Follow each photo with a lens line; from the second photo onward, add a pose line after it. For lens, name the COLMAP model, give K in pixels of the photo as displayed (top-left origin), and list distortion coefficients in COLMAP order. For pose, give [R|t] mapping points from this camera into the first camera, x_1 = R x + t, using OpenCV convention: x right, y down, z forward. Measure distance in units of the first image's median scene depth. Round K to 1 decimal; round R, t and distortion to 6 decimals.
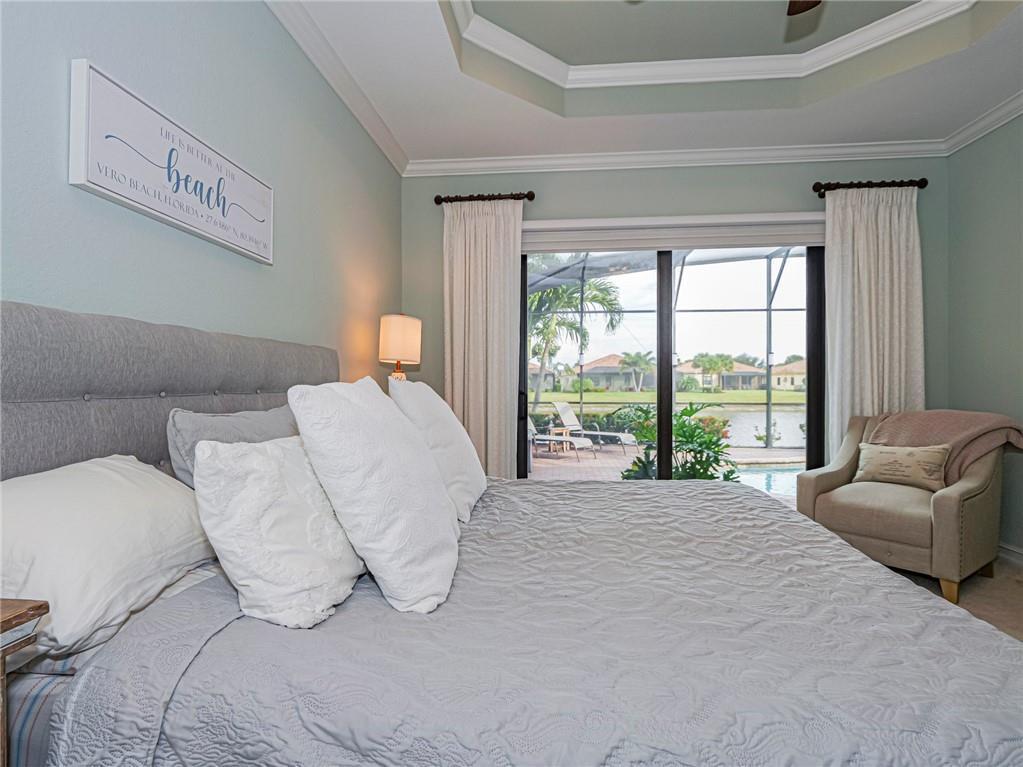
lens RADIAL K [[543.9, 0, 507.4], [0, 543.9, 377.1], [0, 0, 1]] dist [-0.002021, -0.000039]
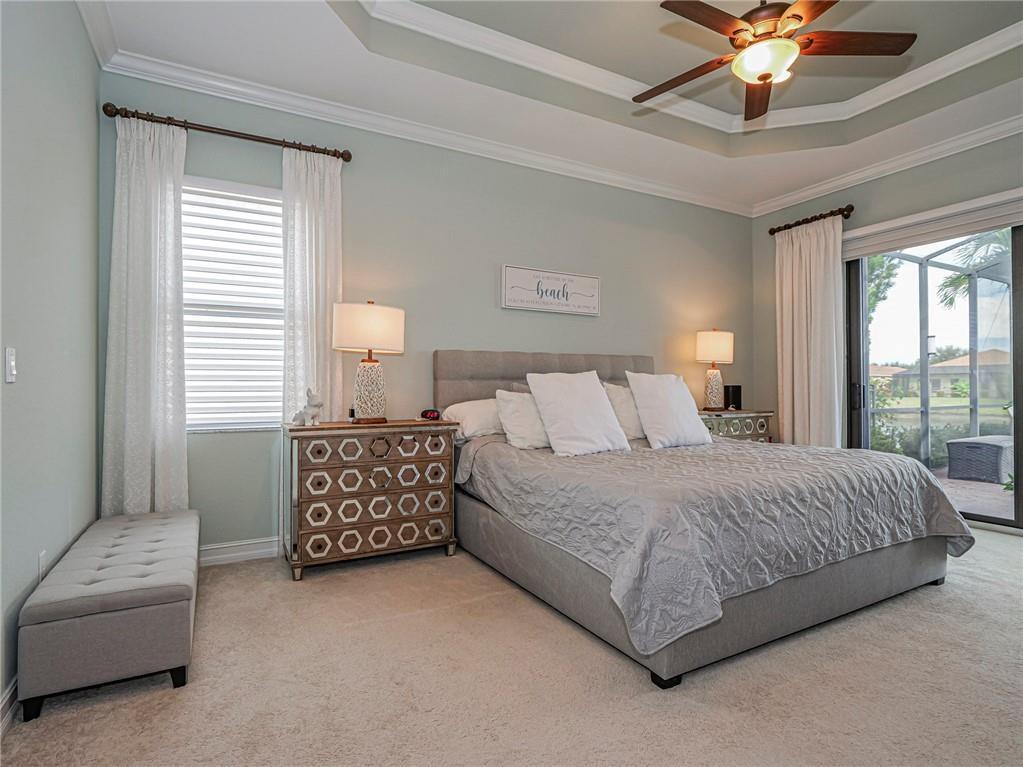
lens RADIAL K [[543.9, 0, 507.4], [0, 543.9, 377.1], [0, 0, 1]] dist [-0.002021, -0.000039]
pose [[0.562954, -0.029807, -0.825950, 1.185430], [0.017122, 0.999556, -0.024401, 0.063384], [0.826311, -0.000405, 0.563214, -0.450885]]
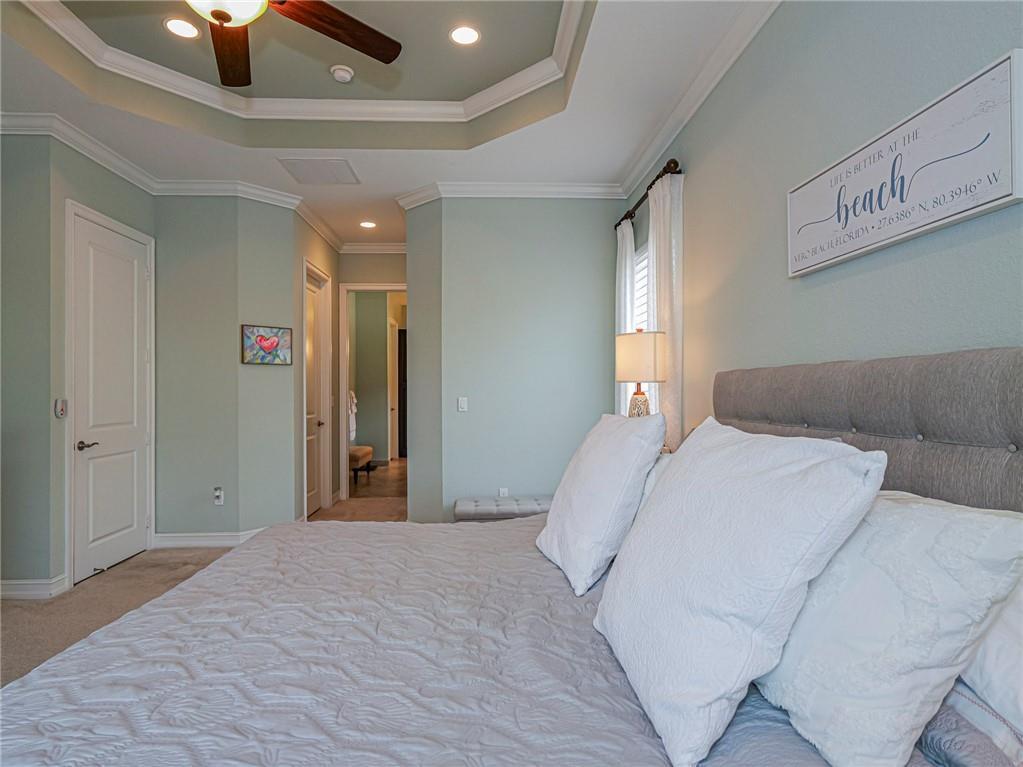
lens RADIAL K [[543.9, 0, 507.4], [0, 543.9, 377.1], [0, 0, 1]] dist [-0.002021, -0.000039]
pose [[-0.989460, 0.000007, -0.144806, 0.136767], [0.004794, 0.999453, -0.032709, -0.031064], [0.144726, -0.033058, -0.988919, 1.716687]]
